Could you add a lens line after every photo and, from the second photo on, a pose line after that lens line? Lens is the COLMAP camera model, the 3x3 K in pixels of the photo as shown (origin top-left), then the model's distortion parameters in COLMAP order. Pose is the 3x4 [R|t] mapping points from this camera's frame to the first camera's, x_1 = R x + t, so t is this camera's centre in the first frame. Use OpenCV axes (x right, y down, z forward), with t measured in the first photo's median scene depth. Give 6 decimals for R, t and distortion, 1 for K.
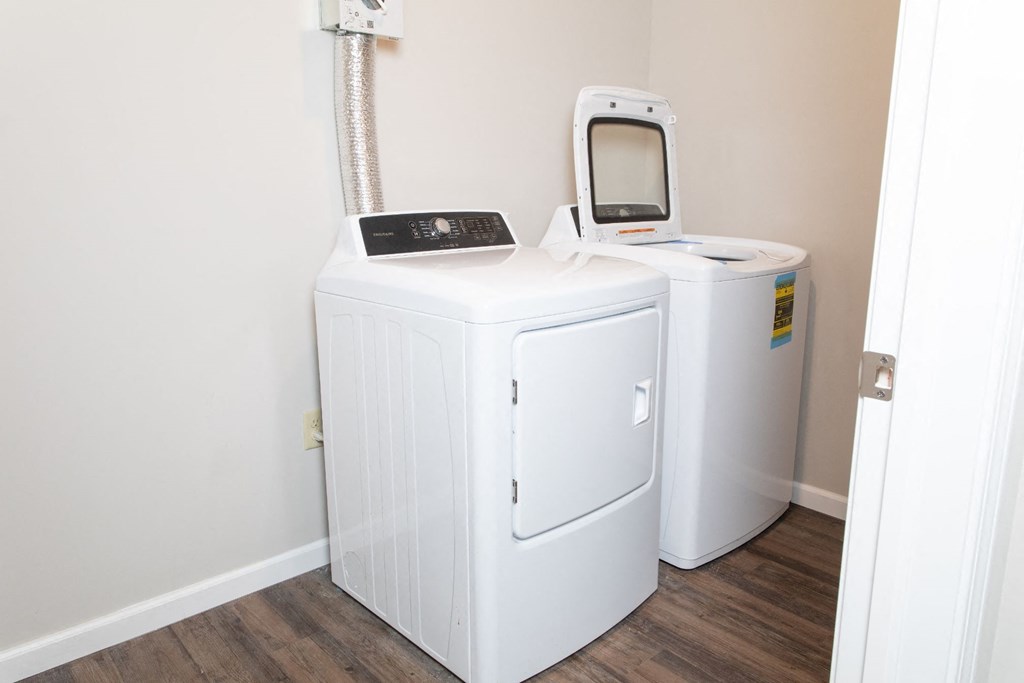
lens RADIAL K [[694.1, 0, 510.6], [0, 694.1, 341.7], [0, 0, 1]] dist [0.016917, 0.002558]
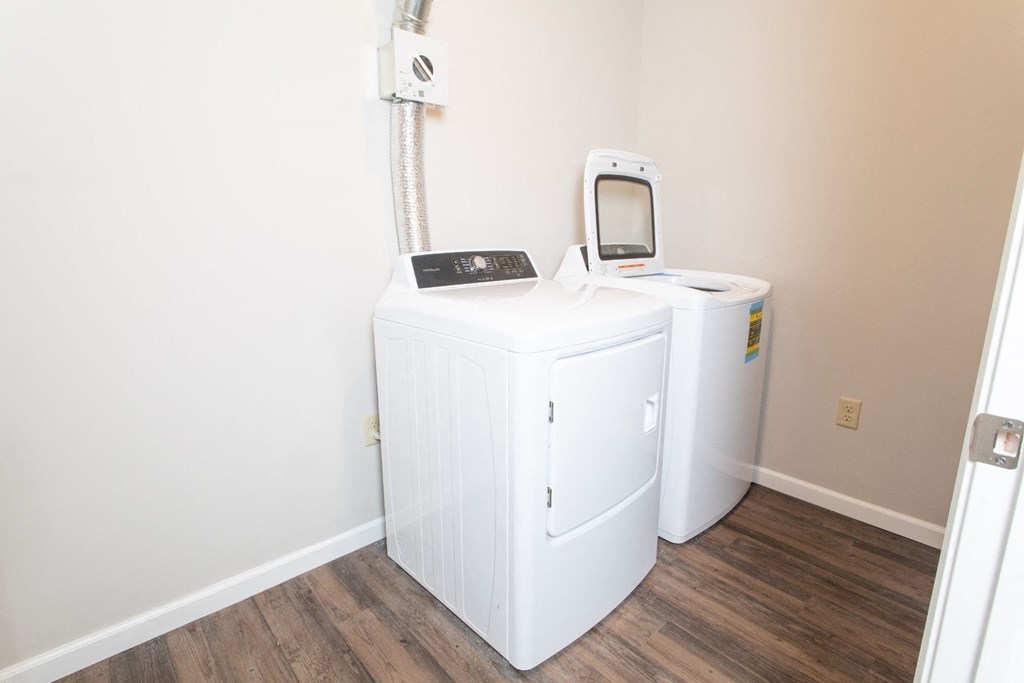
lens RADIAL K [[495.7, 0, 514.2], [0, 495.7, 342.9], [0, 0, 1]] dist [0.003841, 0.001553]
pose [[0.999980, 0.002736, 0.005715, -0.044261], [-0.002764, 0.999984, 0.004859, -0.032795], [-0.005702, -0.004875, 0.999972, 0.143788]]
